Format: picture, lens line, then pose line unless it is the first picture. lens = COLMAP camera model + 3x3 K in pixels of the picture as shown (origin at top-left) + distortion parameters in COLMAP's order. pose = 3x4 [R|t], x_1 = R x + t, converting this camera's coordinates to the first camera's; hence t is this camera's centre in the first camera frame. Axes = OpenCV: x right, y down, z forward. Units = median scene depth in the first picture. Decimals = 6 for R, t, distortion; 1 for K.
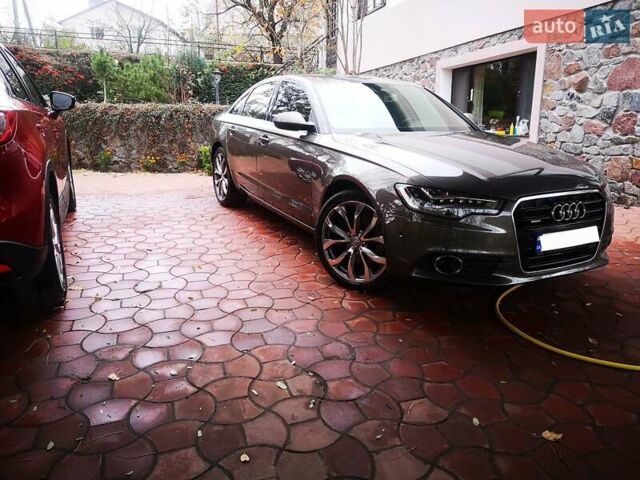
lens RADIAL K [[483.8, 0, 320.0], [0, 483.8, 240.0], [0, 0, 1]] dist [0.049712, -0.033364]
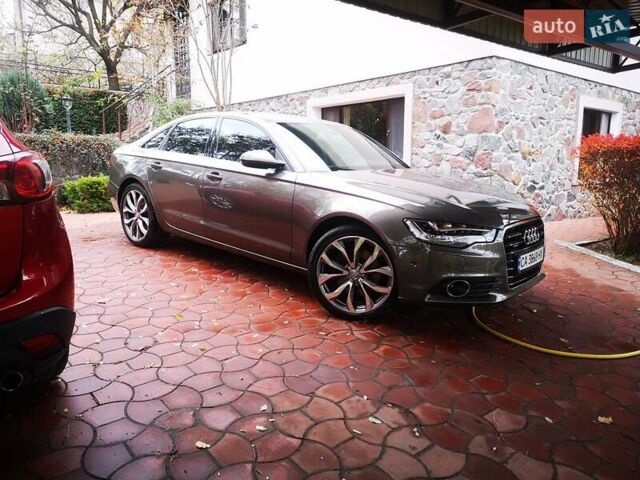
lens RADIAL K [[483.8, 0, 320.0], [0, 483.8, 240.0], [0, 0, 1]] dist [0.049712, -0.033364]
pose [[0.936422, -0.055108, 0.346520, -0.323072], [0.075357, 0.996131, -0.045224, -0.026061], [-0.342687, 0.068461, 0.936952, 0.031751]]
